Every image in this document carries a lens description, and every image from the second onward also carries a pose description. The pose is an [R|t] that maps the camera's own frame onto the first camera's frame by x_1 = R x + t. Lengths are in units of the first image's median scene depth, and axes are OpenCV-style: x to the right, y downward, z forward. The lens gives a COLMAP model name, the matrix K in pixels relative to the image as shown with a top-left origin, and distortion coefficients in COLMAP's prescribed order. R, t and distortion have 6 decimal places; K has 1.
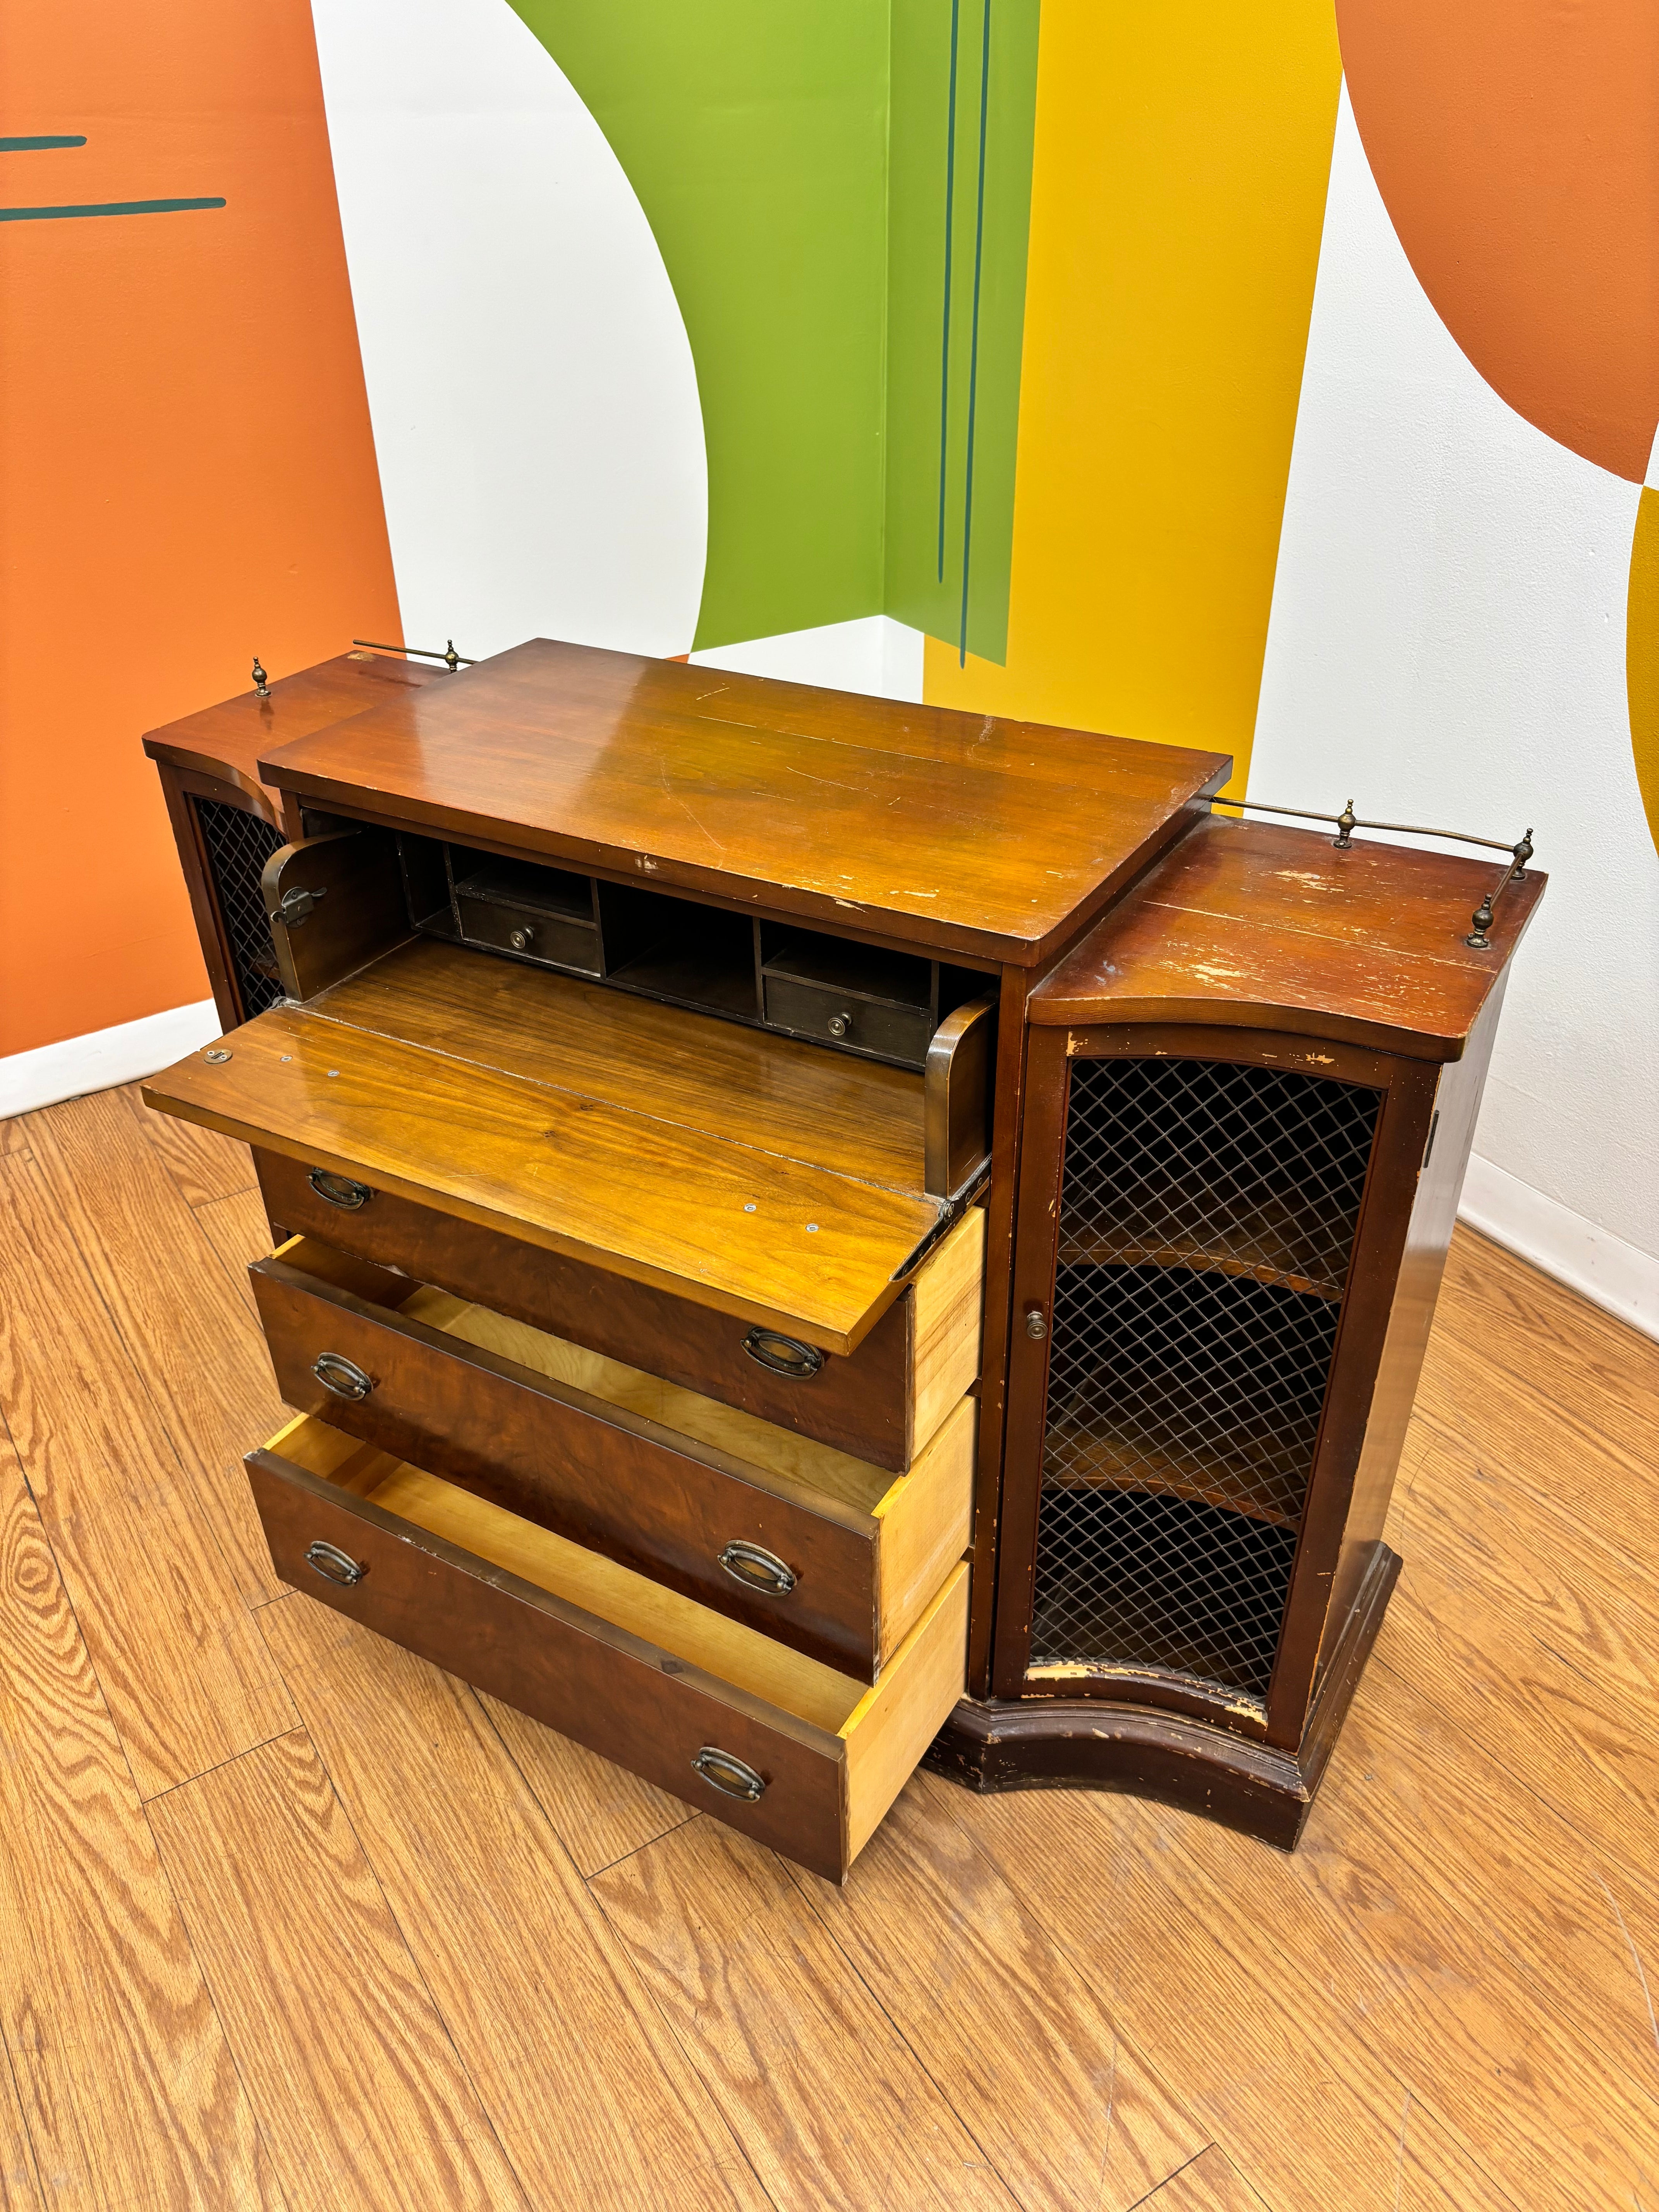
lens RADIAL K [[1672.4, 0, 815.1], [0, 1672.4, 1113.5], [0, 0, 1]] dist [0.055547, -0.065519]
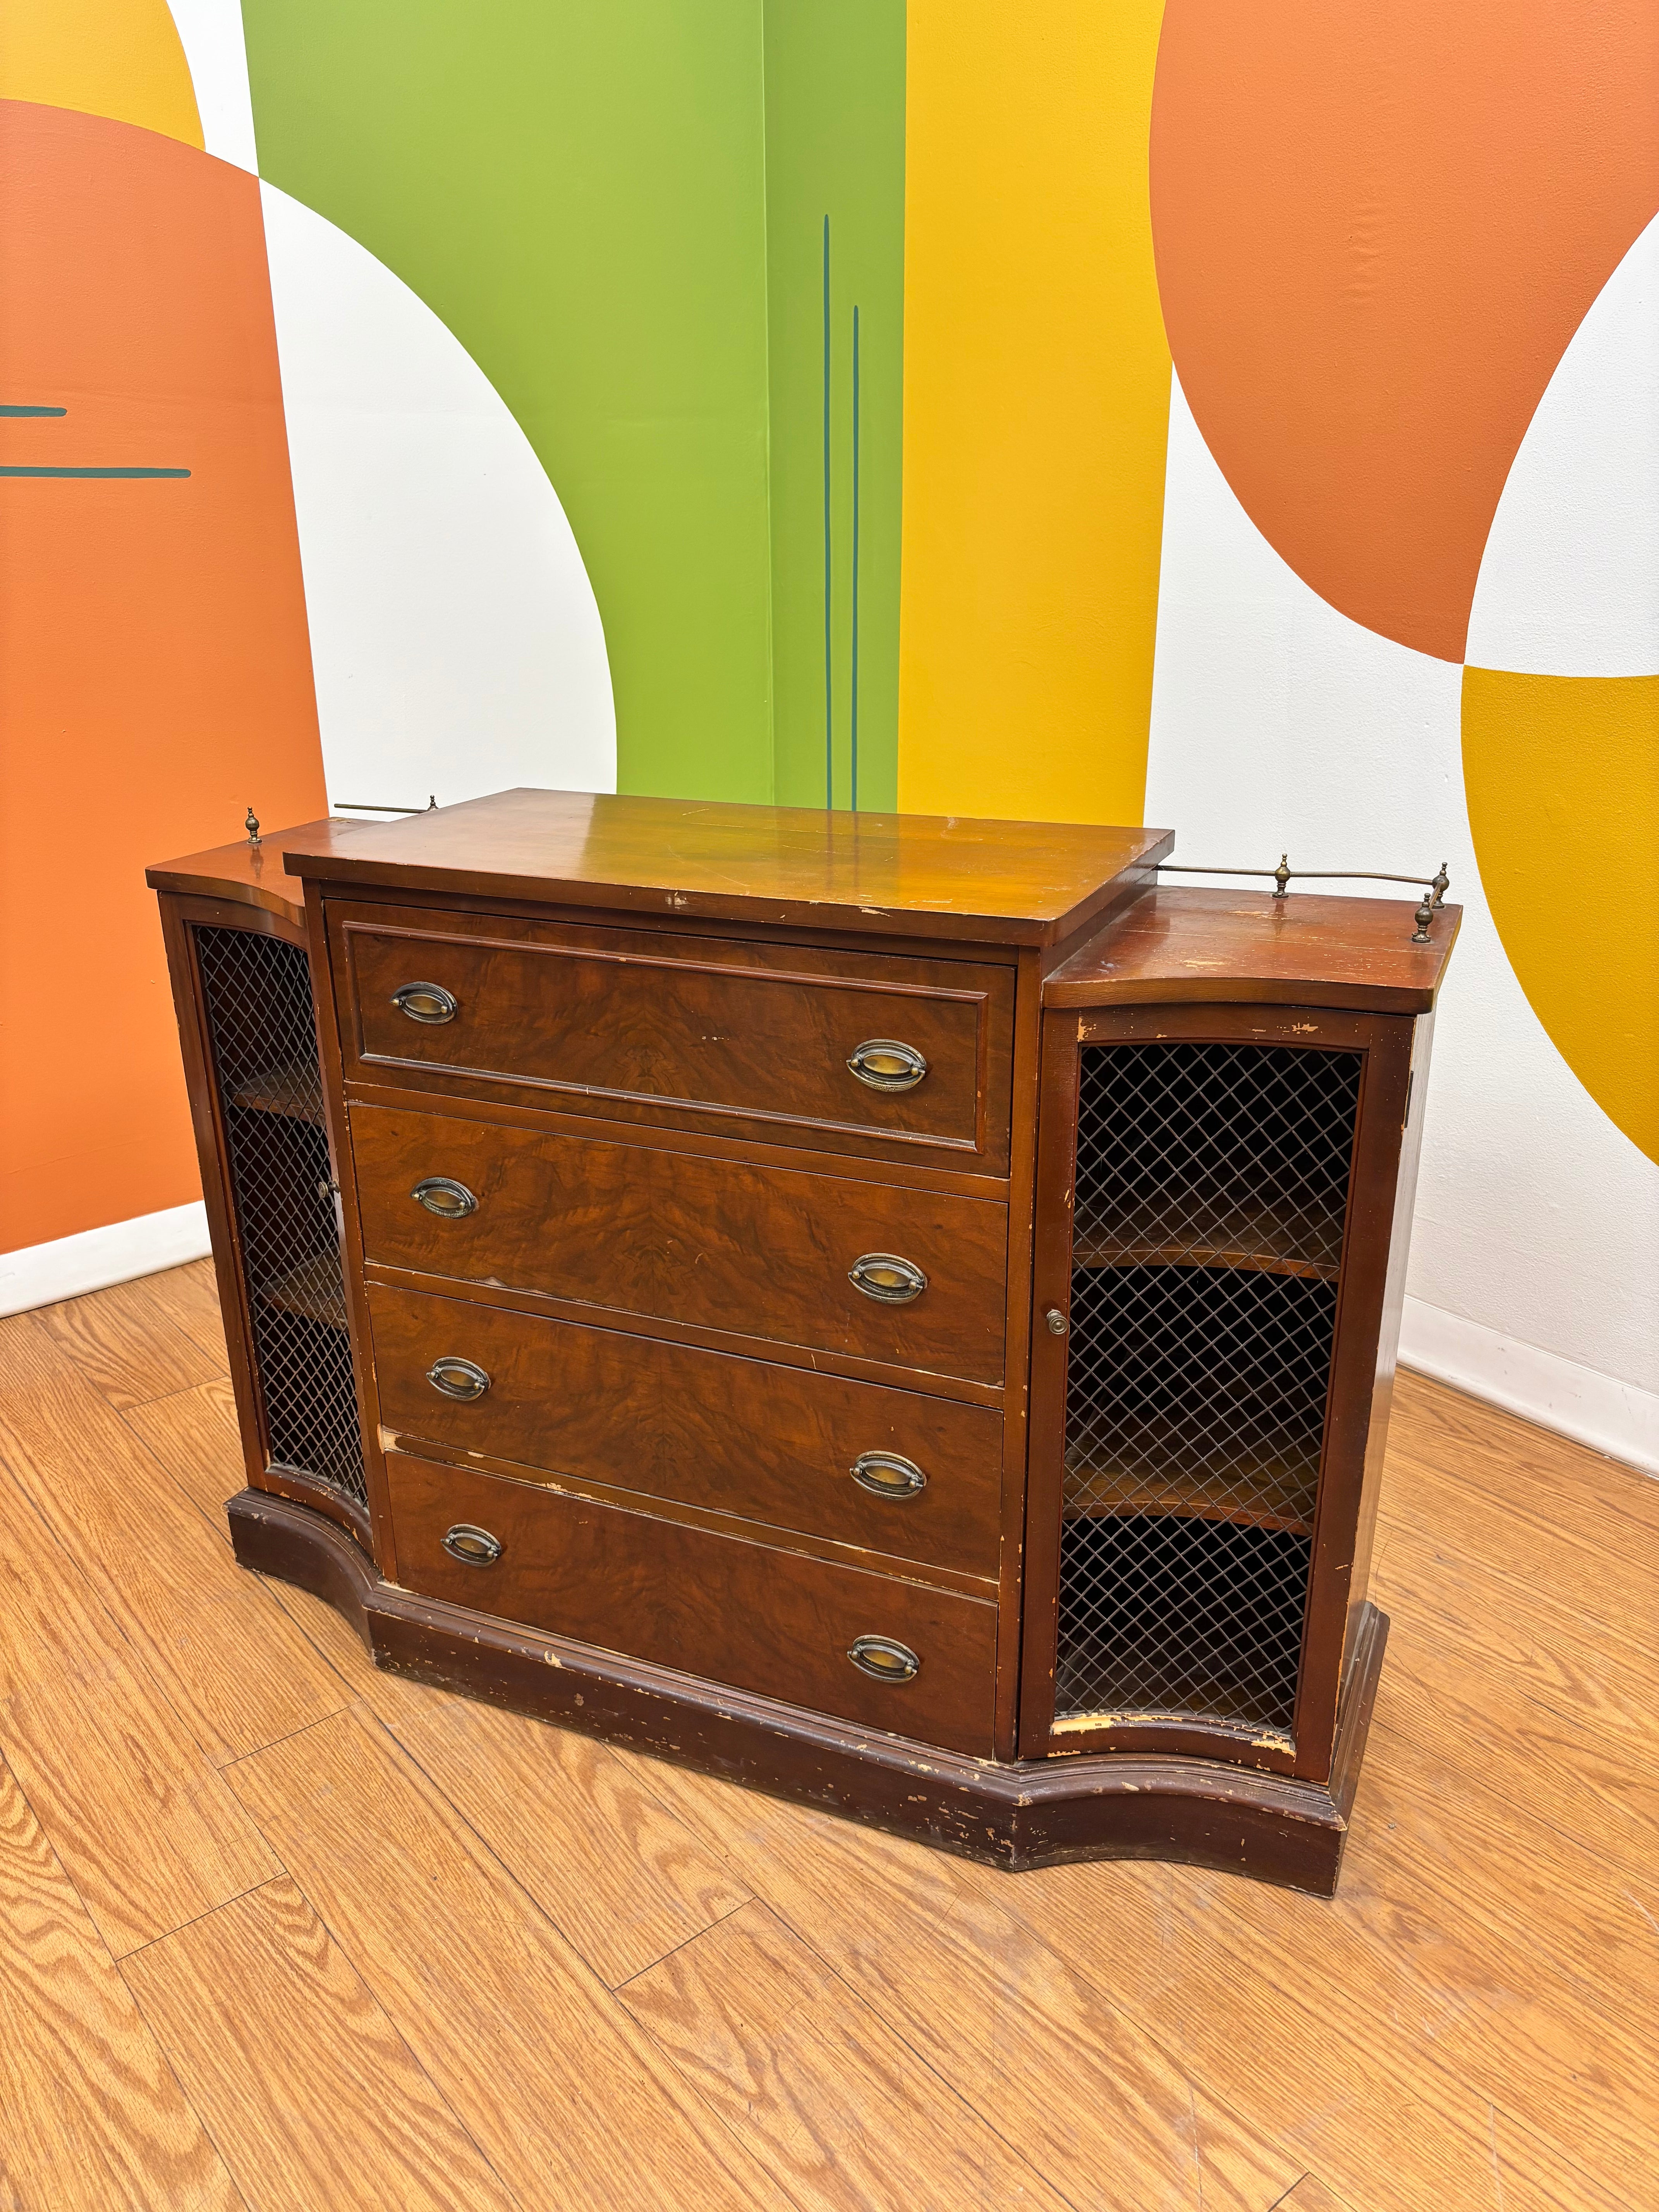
lens RADIAL K [[1664.8, 0, 815.2], [0, 1664.8, 1120.6], [0, 0, 1]] dist [0.067710, -0.082721]
pose [[0.993801, -0.033042, 0.106146, -0.112648], [0.054712, 0.976542, -0.208260, 0.191364], [-0.096775, 0.212777, 0.972297, -0.026674]]
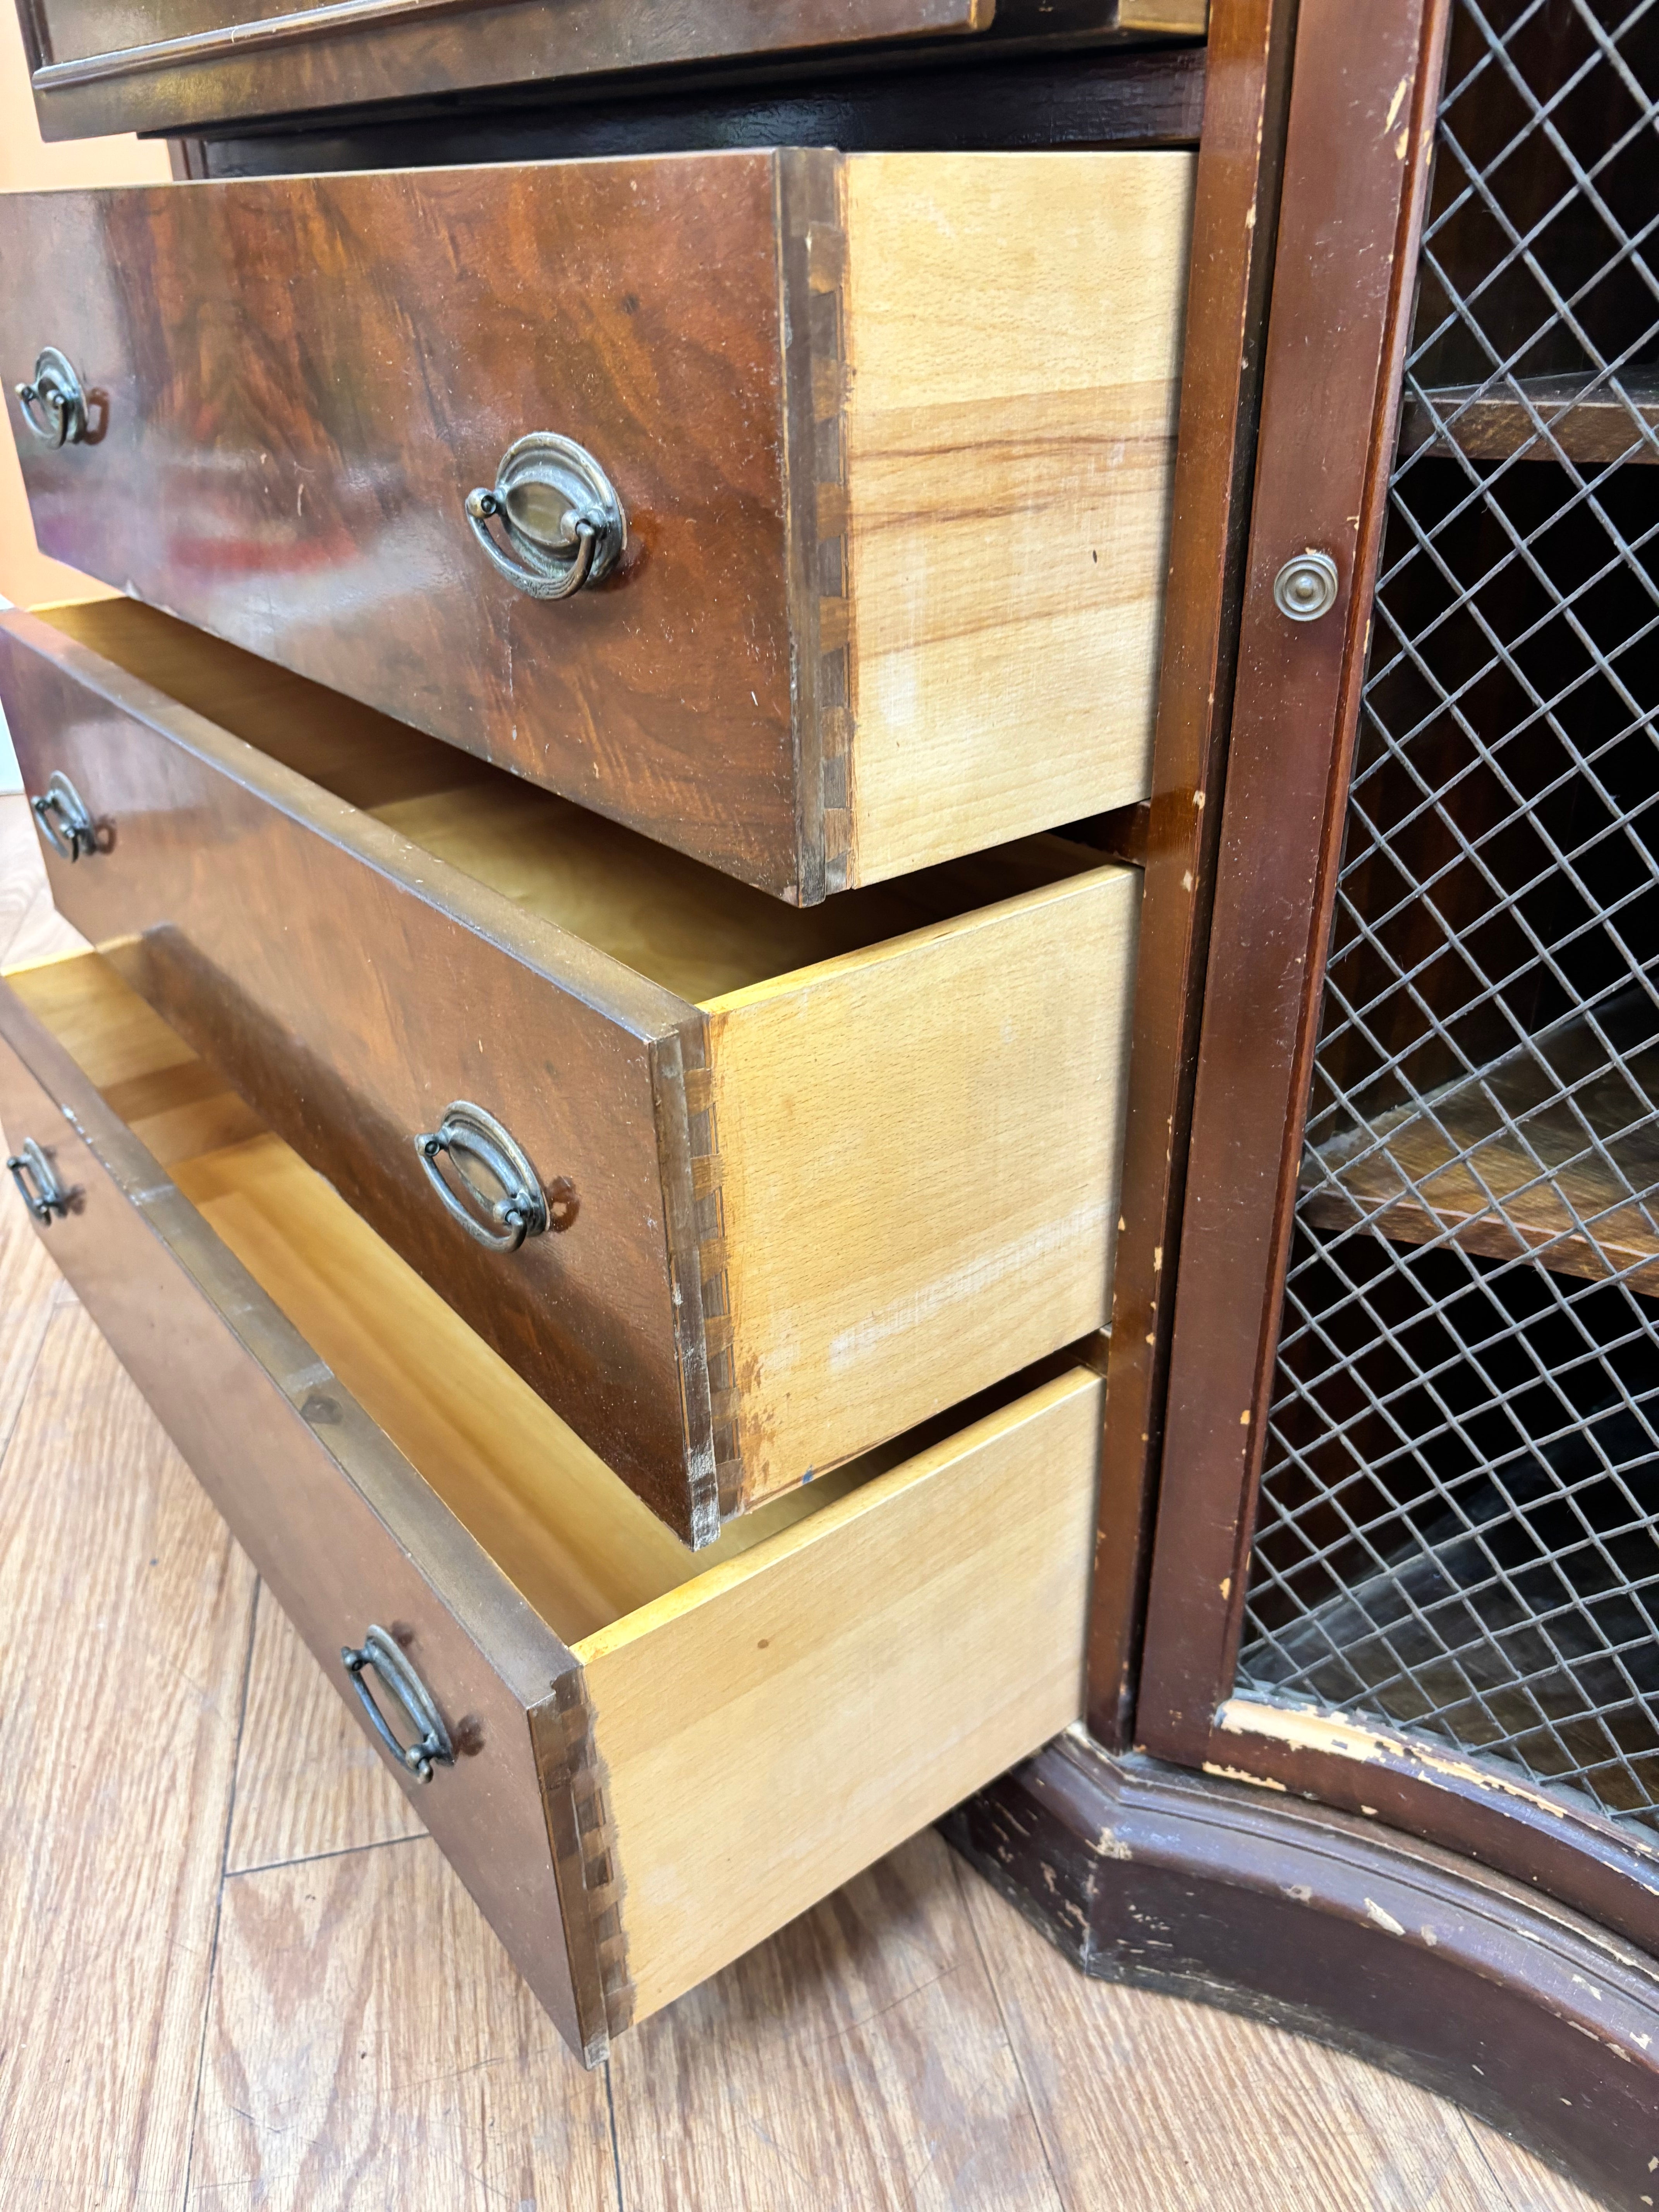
lens RADIAL K [[1660.6, 0, 837.4], [0, 1660.6, 1088.2], [0, 0, 1]] dist [0.056989, -0.080699]
pose [[0.933884, 0.165408, -0.317017, 0.150193], [-0.190830, 0.980315, -0.050663, 0.234124], [0.302397, 0.107810, 0.947066, 0.600249]]
